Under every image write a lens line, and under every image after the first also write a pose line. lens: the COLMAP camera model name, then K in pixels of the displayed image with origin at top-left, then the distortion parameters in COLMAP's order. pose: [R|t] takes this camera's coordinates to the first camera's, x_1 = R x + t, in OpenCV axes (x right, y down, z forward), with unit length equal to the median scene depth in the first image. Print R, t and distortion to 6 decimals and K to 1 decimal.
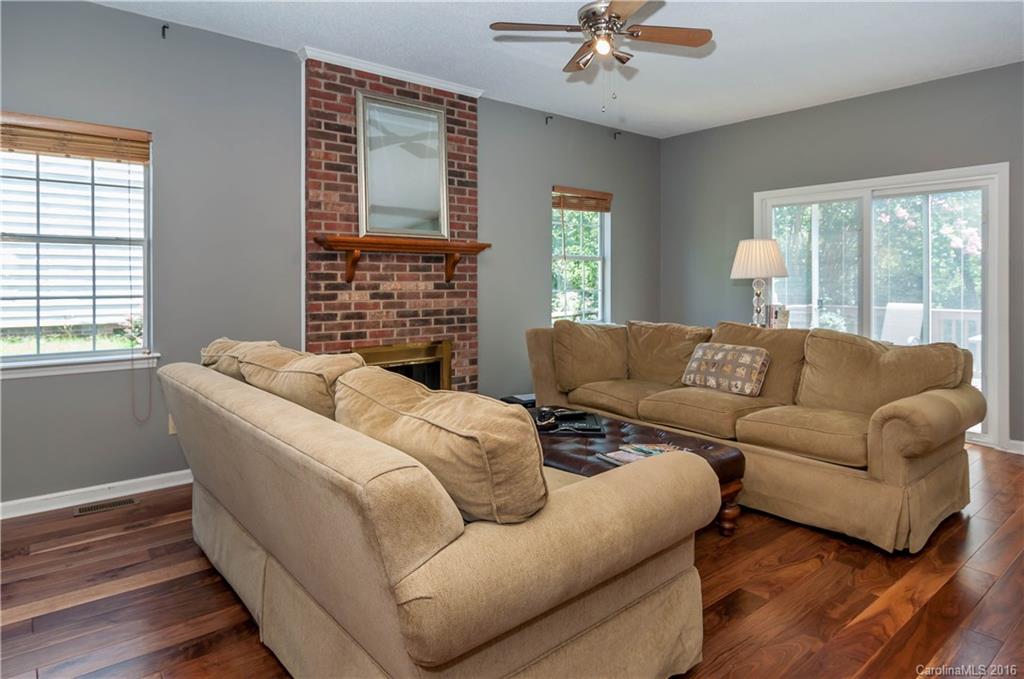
lens RADIAL K [[616.0, 0, 497.0], [0, 616.0, 346.1], [0, 0, 1]] dist [-0.000137, -0.002120]
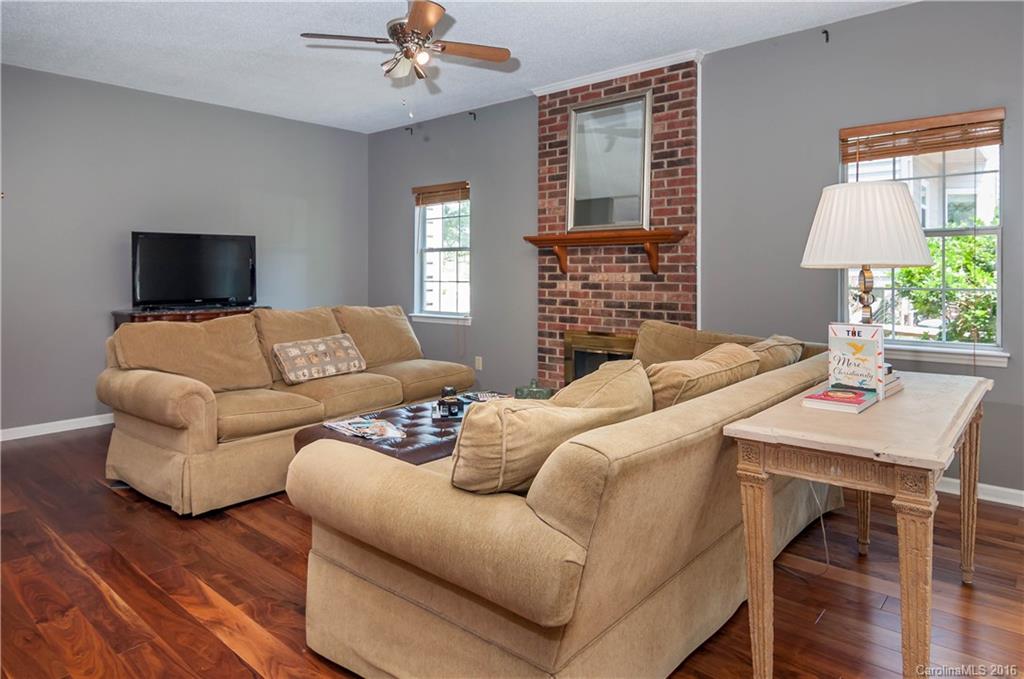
lens RADIAL K [[616.0, 0, 495.5], [0, 616.0, 338.8], [0, 0, 1]] dist [-0.000137, -0.002120]
pose [[0.158528, 0.109309, -0.981285, 0.857338], [-0.100681, 0.990462, 0.094066, -0.073854], [0.982208, 0.083884, 0.168021, 0.651868]]
